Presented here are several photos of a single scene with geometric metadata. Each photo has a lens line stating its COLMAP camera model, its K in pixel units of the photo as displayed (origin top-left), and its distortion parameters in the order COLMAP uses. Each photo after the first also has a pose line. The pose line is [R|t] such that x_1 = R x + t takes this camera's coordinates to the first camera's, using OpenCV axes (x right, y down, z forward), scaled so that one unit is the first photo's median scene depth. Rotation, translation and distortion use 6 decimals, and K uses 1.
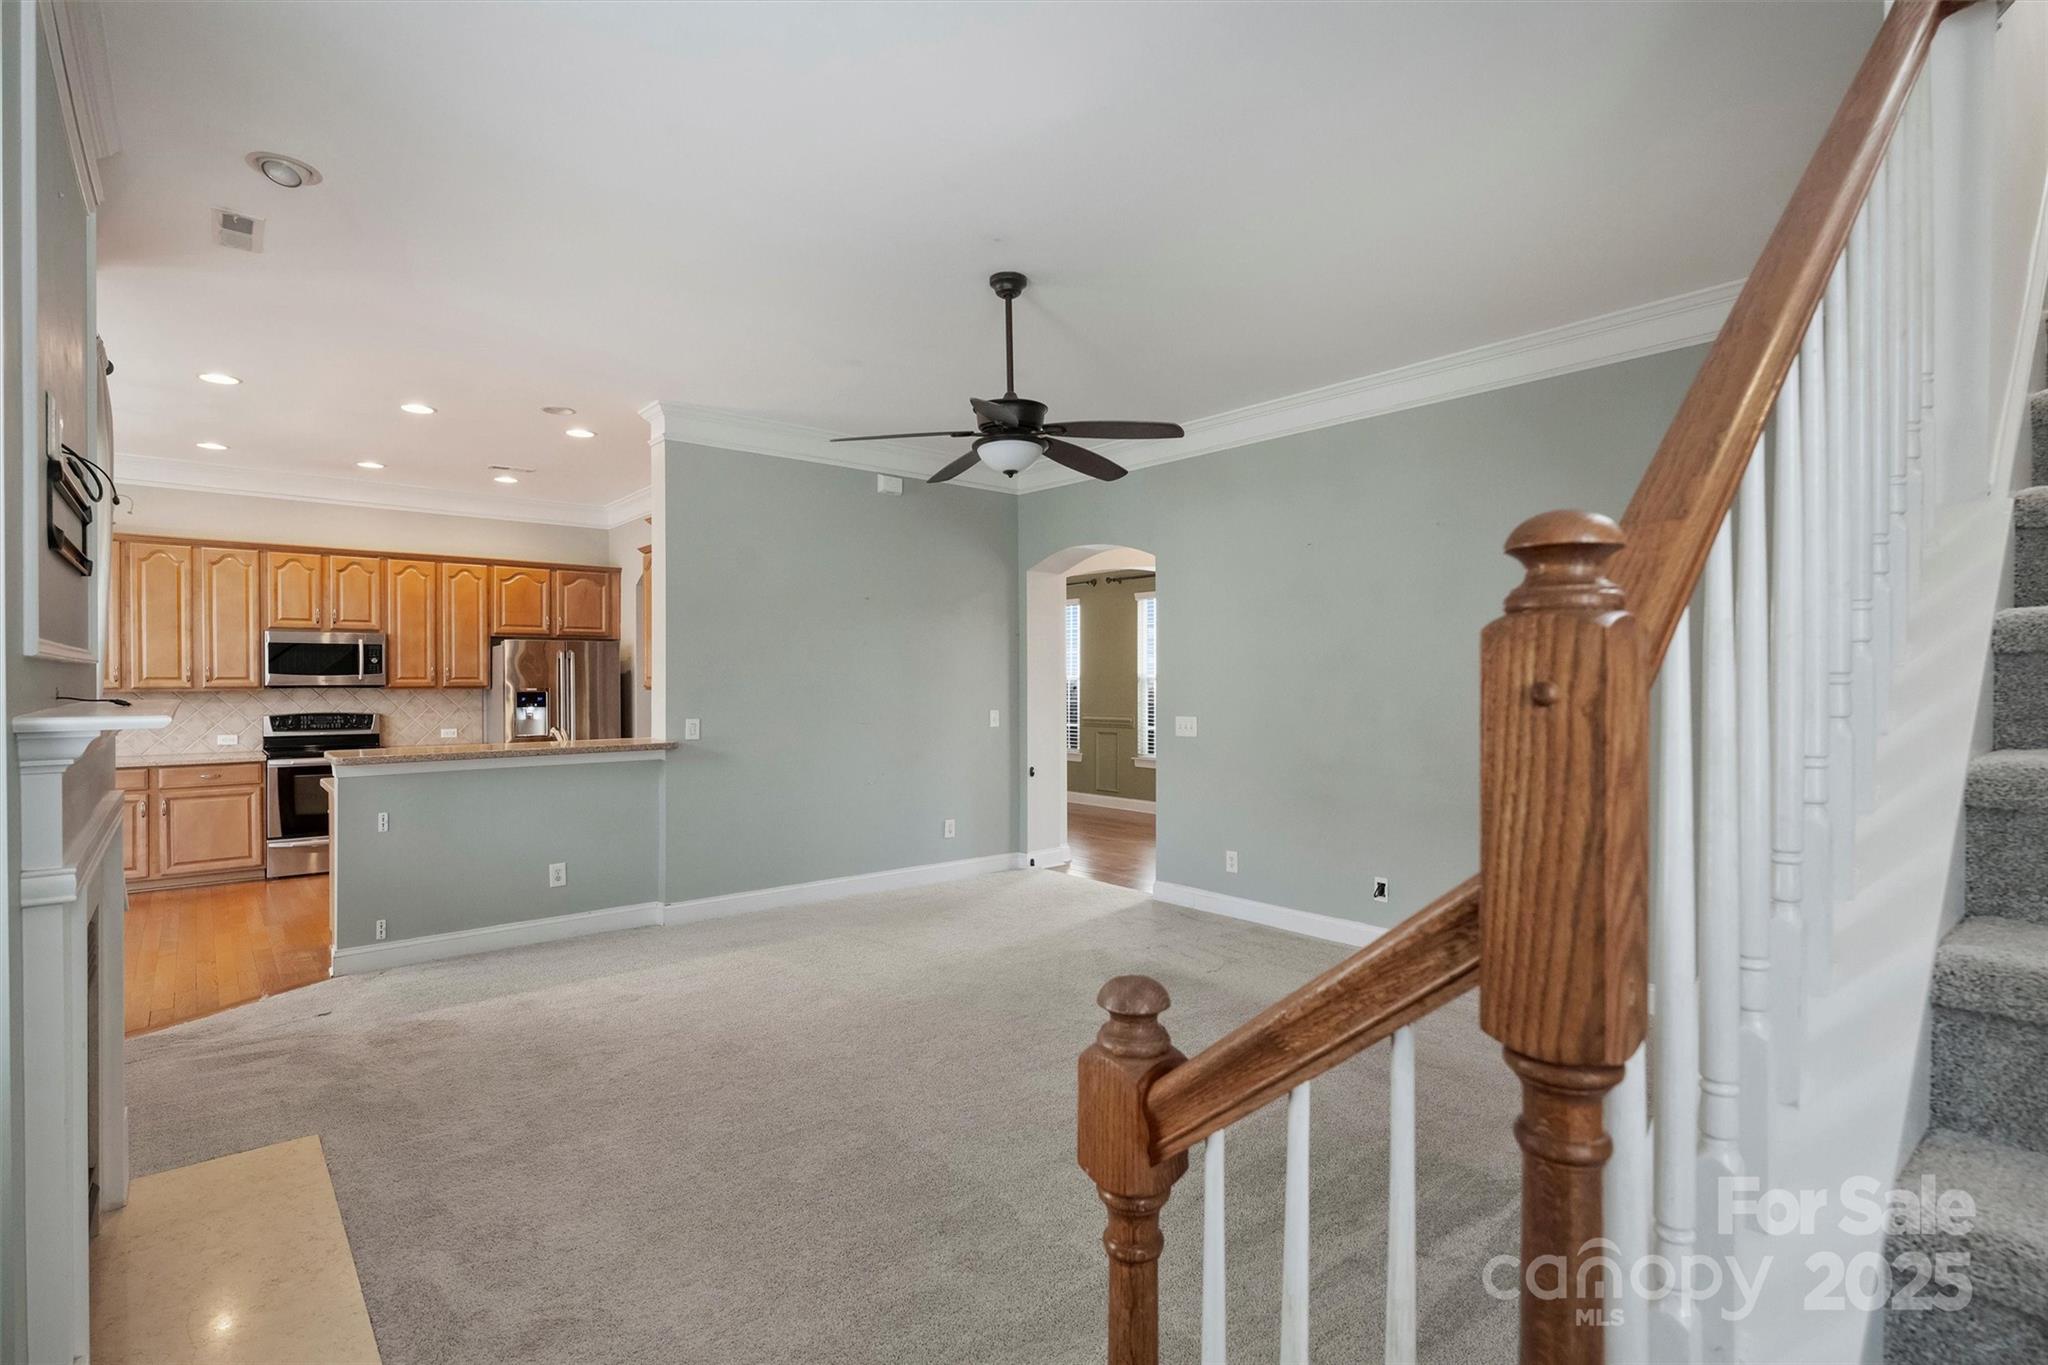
lens RADIAL K [[961.2, 0, 1012.5], [0, 961.2, 688.3], [0, 0, 1]] dist [-0.002750, 0.000246]
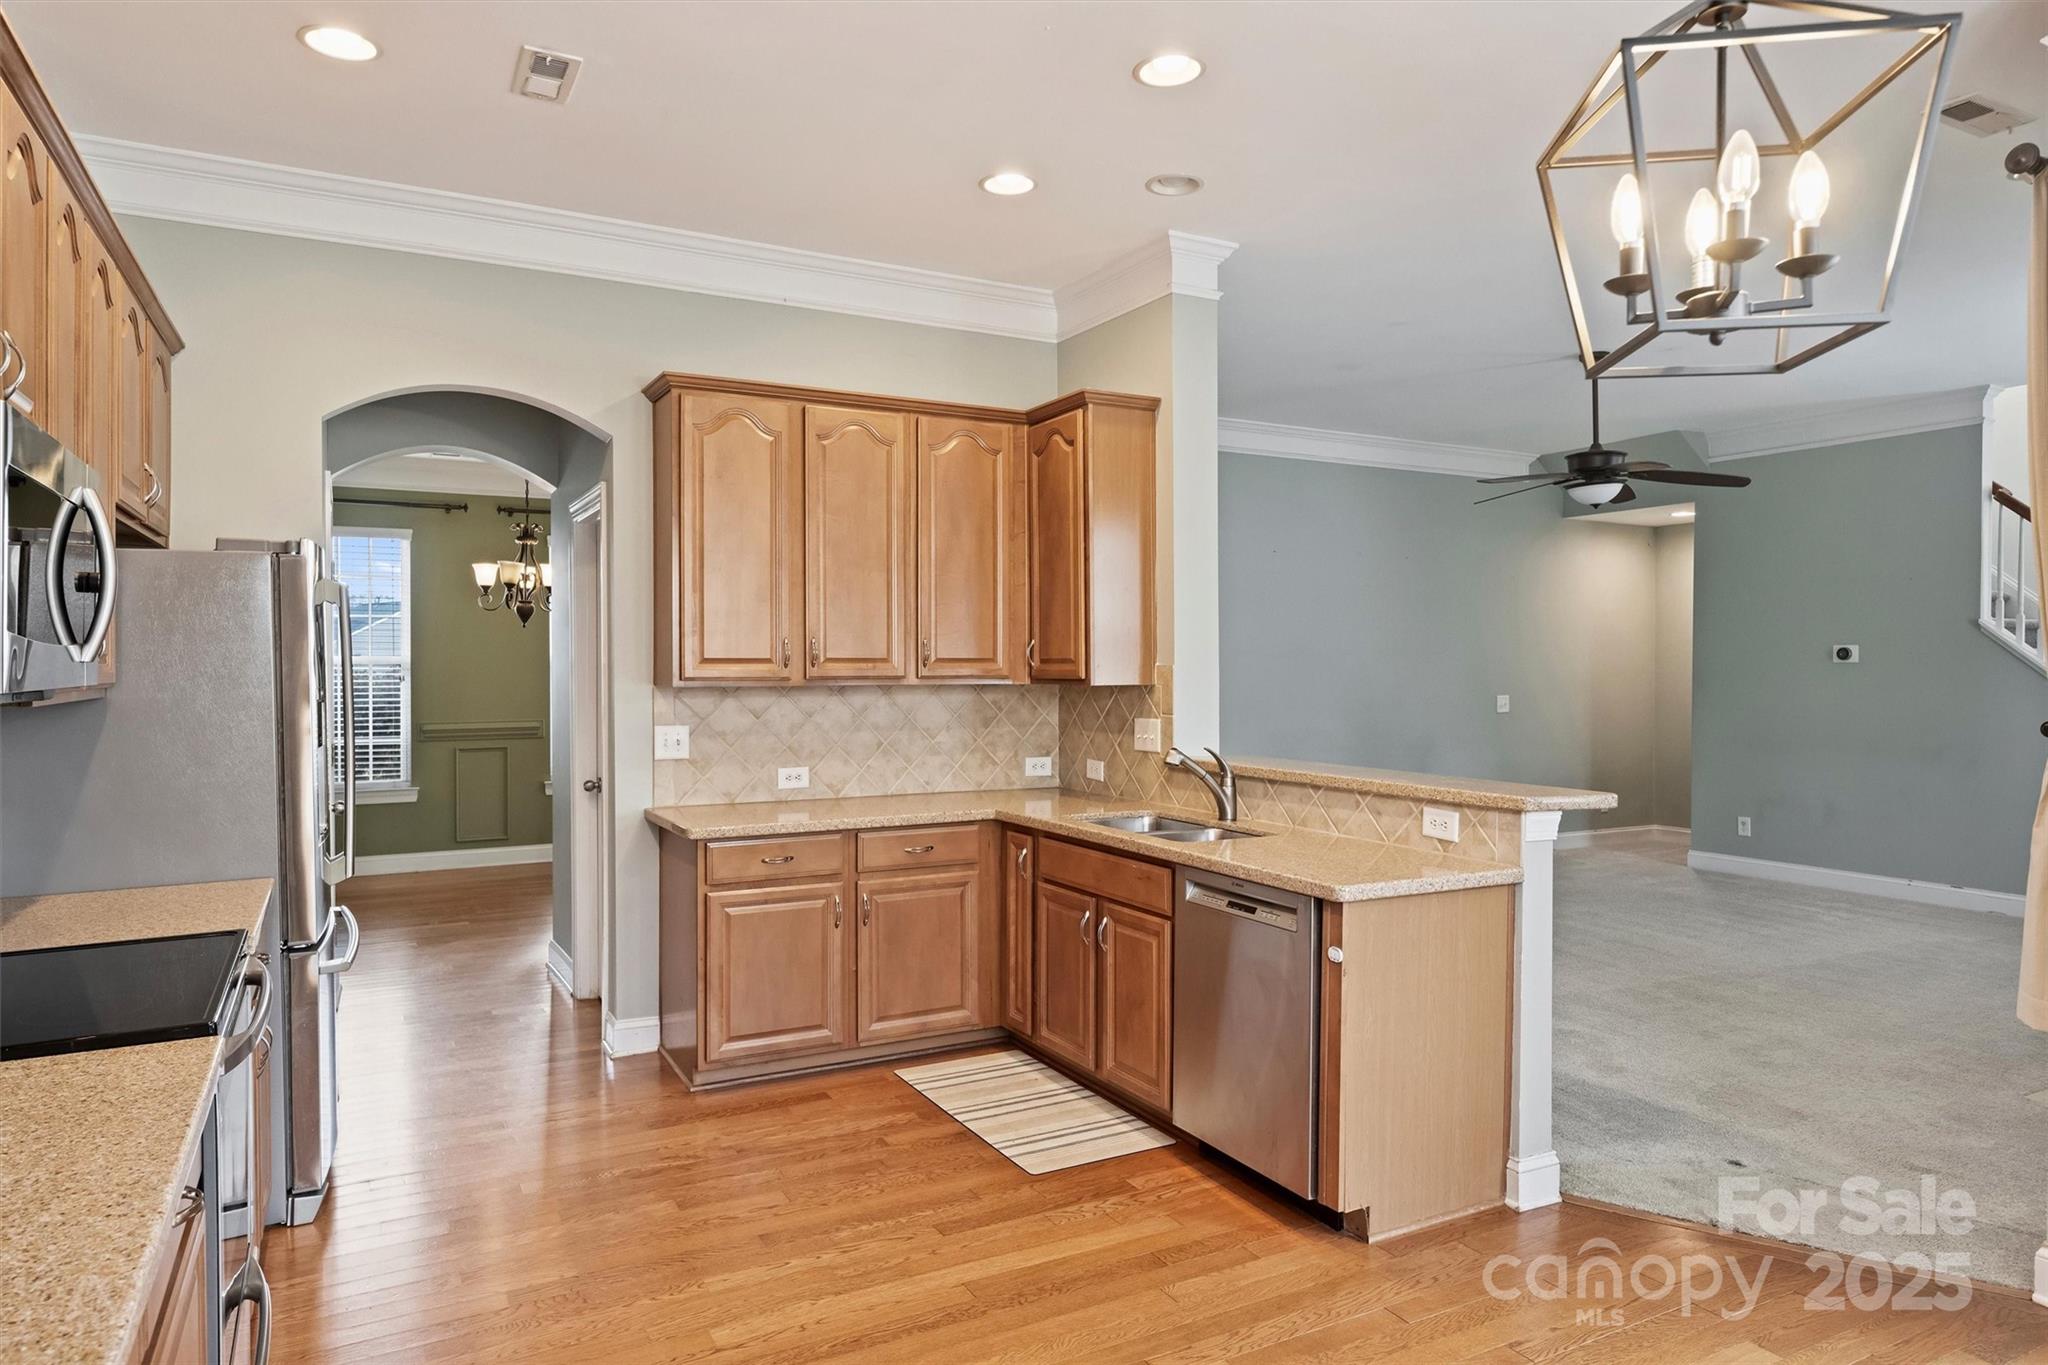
lens RADIAL K [[1246.3, 0, 1003.3], [0, 1246.3, 669.4], [0, 0, 1]] dist [0.006373, 0.003314]
pose [[0.214495, -0.005027, 0.976712, -1.056916], [0.008919, 0.999955, 0.003188, -0.007598], [-0.976684, 0.008027, 0.214530, 0.821363]]
